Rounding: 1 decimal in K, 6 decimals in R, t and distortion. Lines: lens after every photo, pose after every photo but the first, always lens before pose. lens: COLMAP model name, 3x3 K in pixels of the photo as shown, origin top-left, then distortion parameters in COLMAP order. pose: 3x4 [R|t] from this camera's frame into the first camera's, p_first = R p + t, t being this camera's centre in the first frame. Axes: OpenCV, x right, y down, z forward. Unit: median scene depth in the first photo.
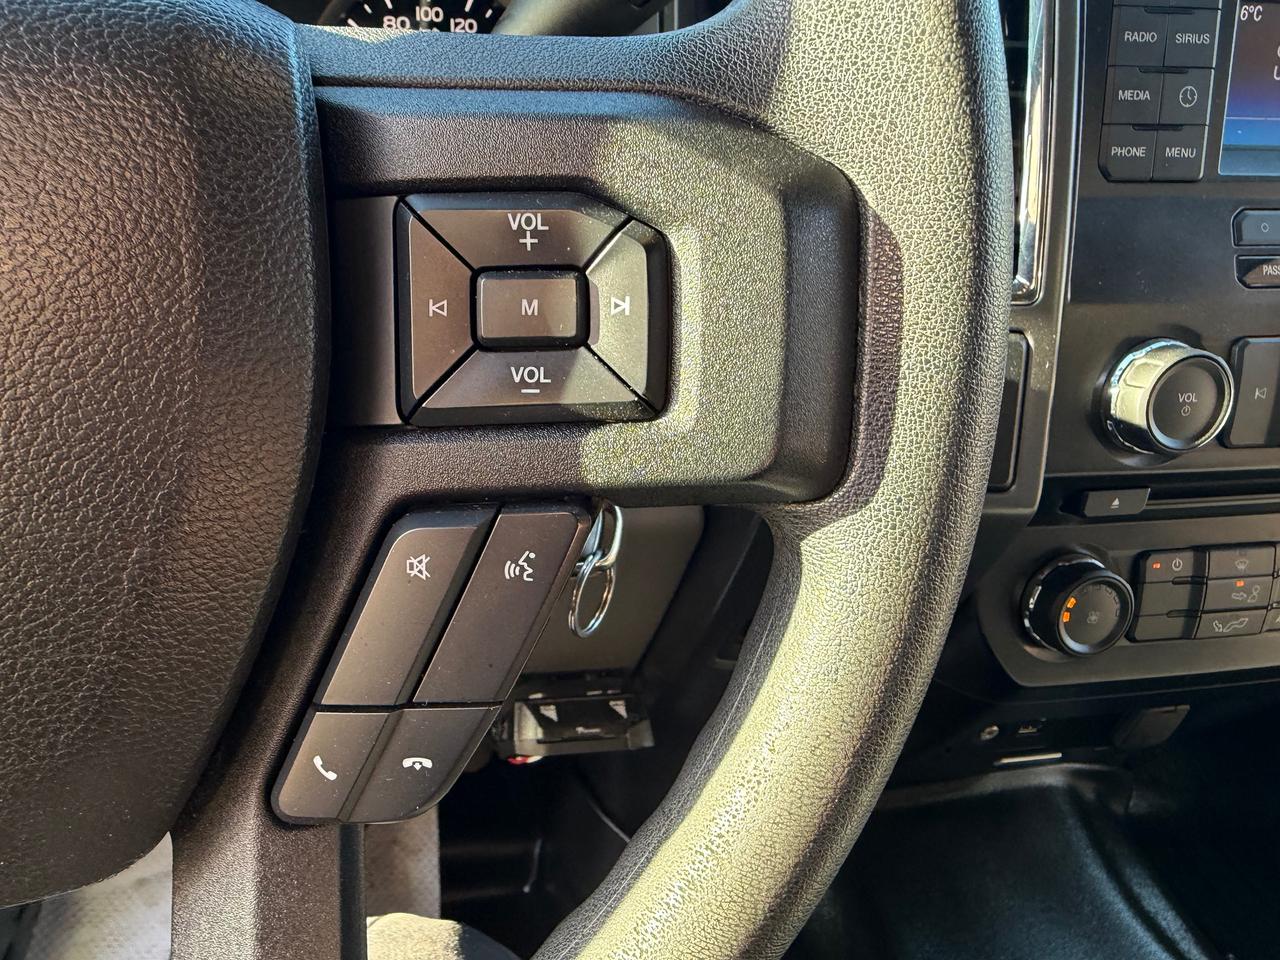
lens RADIAL K [[873.8, 0, 569.4], [0, 873.8, 477.0], [0, 0, 1]] dist [0.020581, -0.008564]
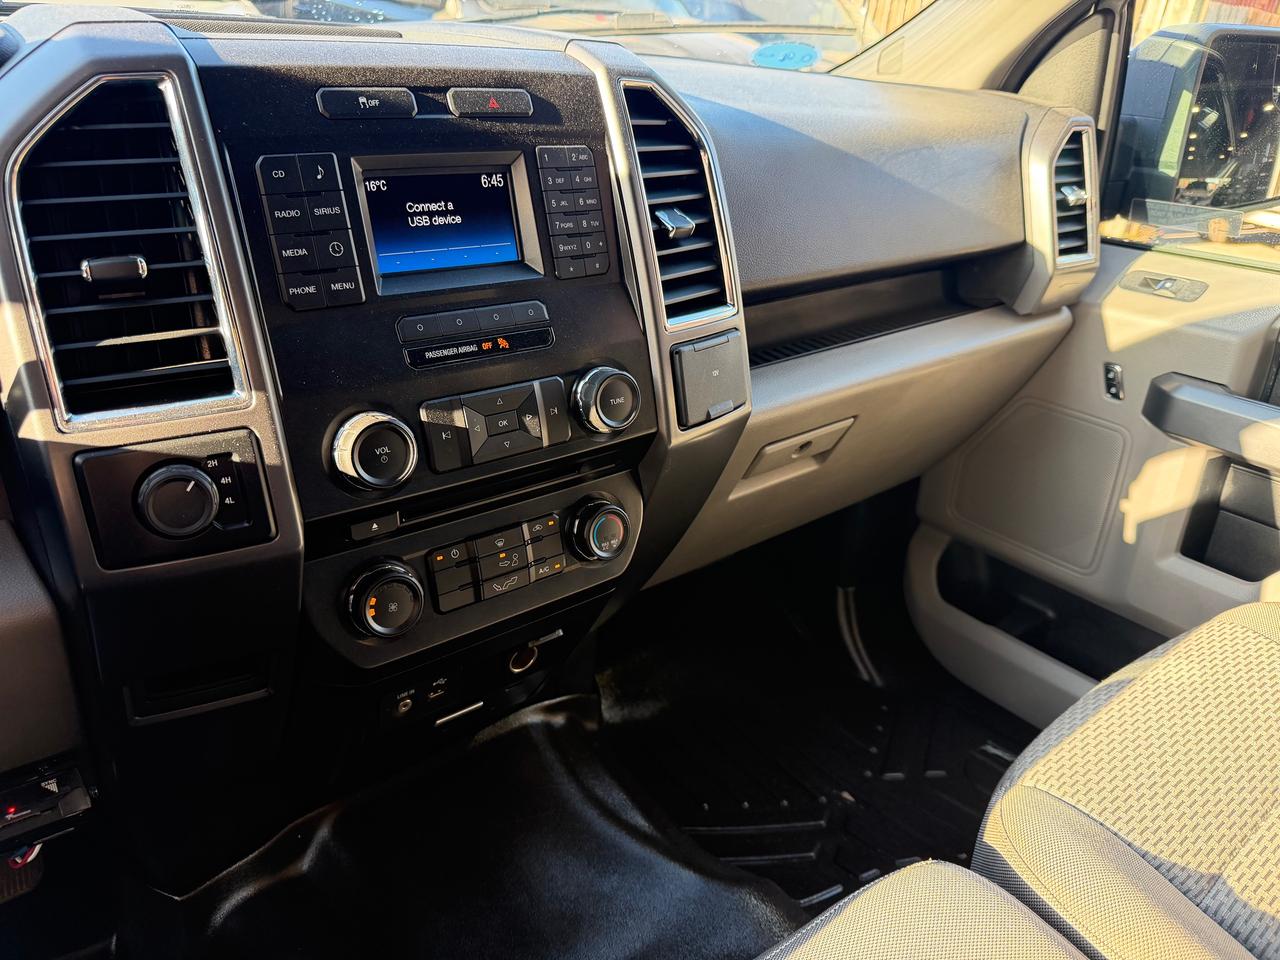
lens RADIAL K [[908.1, 0, 640.0], [0, 908.1, 480.0], [0, 0, 1]] dist [0.010146, -0.031199]
pose [[0.888917, -0.207443, 0.408404, 0.405461], [0.214612, 0.976276, 0.028771, 0.005998], [-0.404683, 0.062073, 0.912348, -0.491566]]
